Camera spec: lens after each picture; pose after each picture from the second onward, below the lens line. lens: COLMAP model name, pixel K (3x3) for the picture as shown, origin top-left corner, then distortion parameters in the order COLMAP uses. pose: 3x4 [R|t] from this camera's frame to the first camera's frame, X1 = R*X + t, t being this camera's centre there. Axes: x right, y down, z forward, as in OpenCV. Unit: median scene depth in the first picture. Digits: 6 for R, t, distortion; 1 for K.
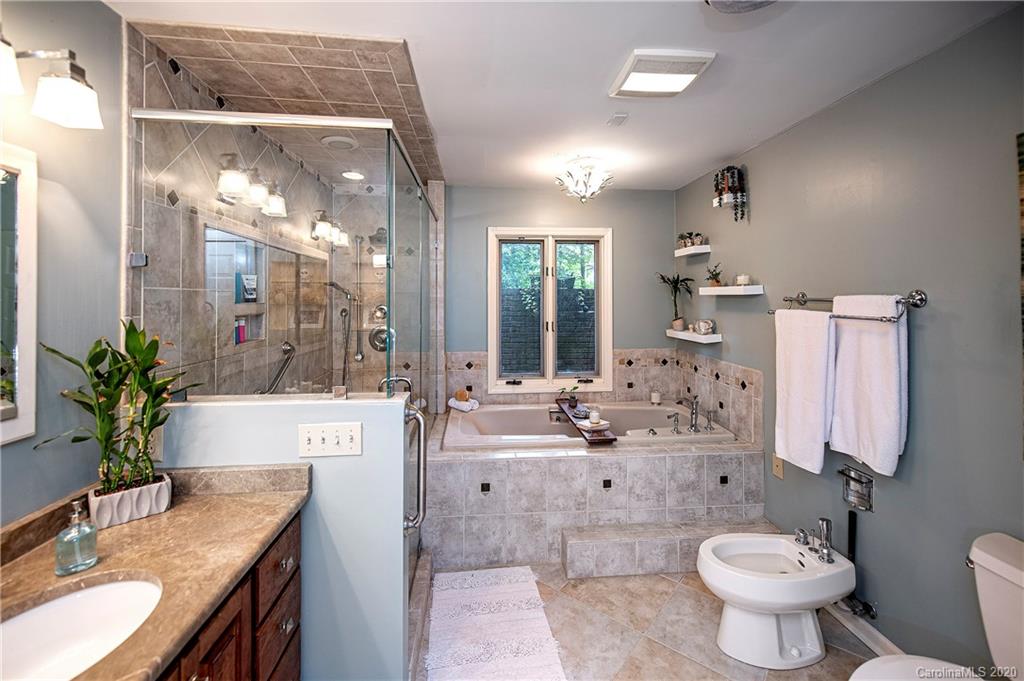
lens RADIAL K [[427.3, 0, 512.8], [0, 427.3, 303.0], [0, 0, 1]] dist [0.000910, 0.000008]
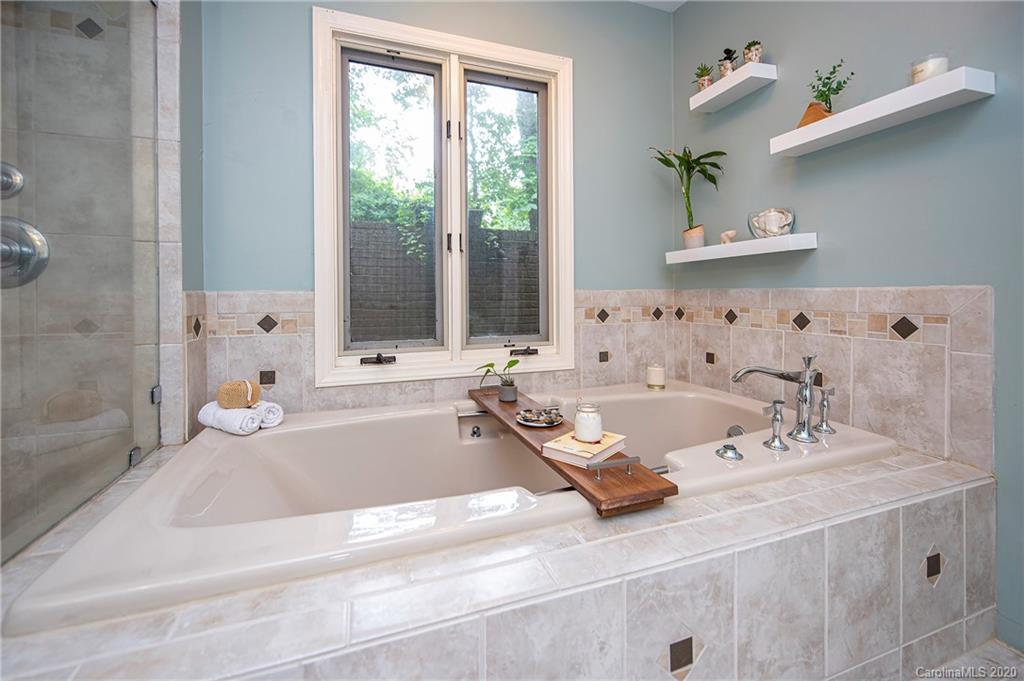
lens RADIAL K [[427.3, 0, 512.8], [0, 427.3, 303.0], [0, 0, 1]] dist [0.000910, 0.000008]
pose [[0.965630, -0.008187, 0.259791, 0.023842], [0.007502, 0.999965, 0.003628, 0.126576], [-0.259812, -0.001554, 0.965658, 0.527310]]
